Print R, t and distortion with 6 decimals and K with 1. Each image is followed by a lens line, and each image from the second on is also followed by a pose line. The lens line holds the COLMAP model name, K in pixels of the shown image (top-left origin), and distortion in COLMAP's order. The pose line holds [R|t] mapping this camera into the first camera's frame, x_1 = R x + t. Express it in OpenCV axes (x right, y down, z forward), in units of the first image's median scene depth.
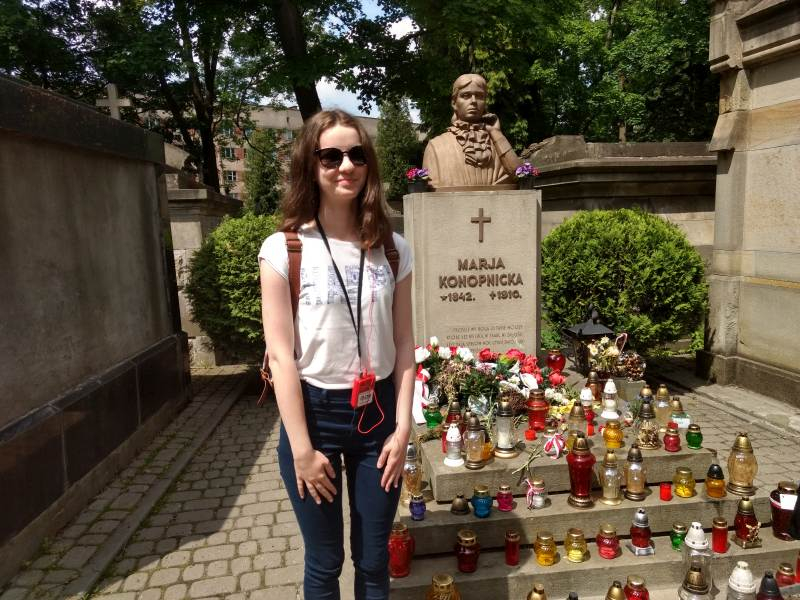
lens RADIAL K [[628.4, 0, 400.0], [0, 628.4, 300.0], [0, 0, 1]] dist [0.001348, 0.039942]
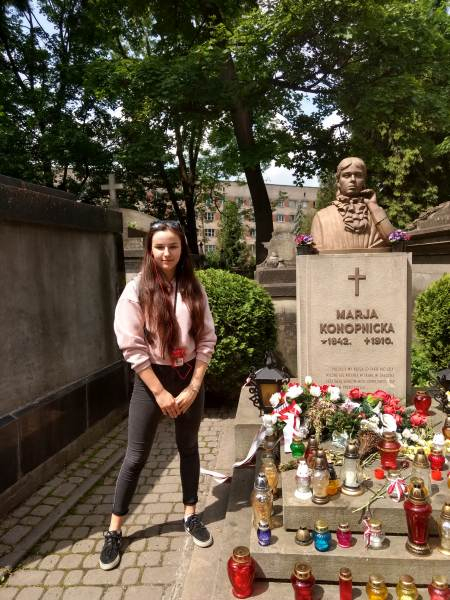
lens RADIAL K [[471.3, 0, 231.7], [0, 471.3, 300.8], [0, 0, 1]] dist [0.001348, 0.039942]
pose [[0.973882, 0.021771, -0.226008, 0.116168], [-0.032156, 0.998584, -0.042369, -0.043862], [0.224766, 0.048529, 0.973204, 0.089723]]
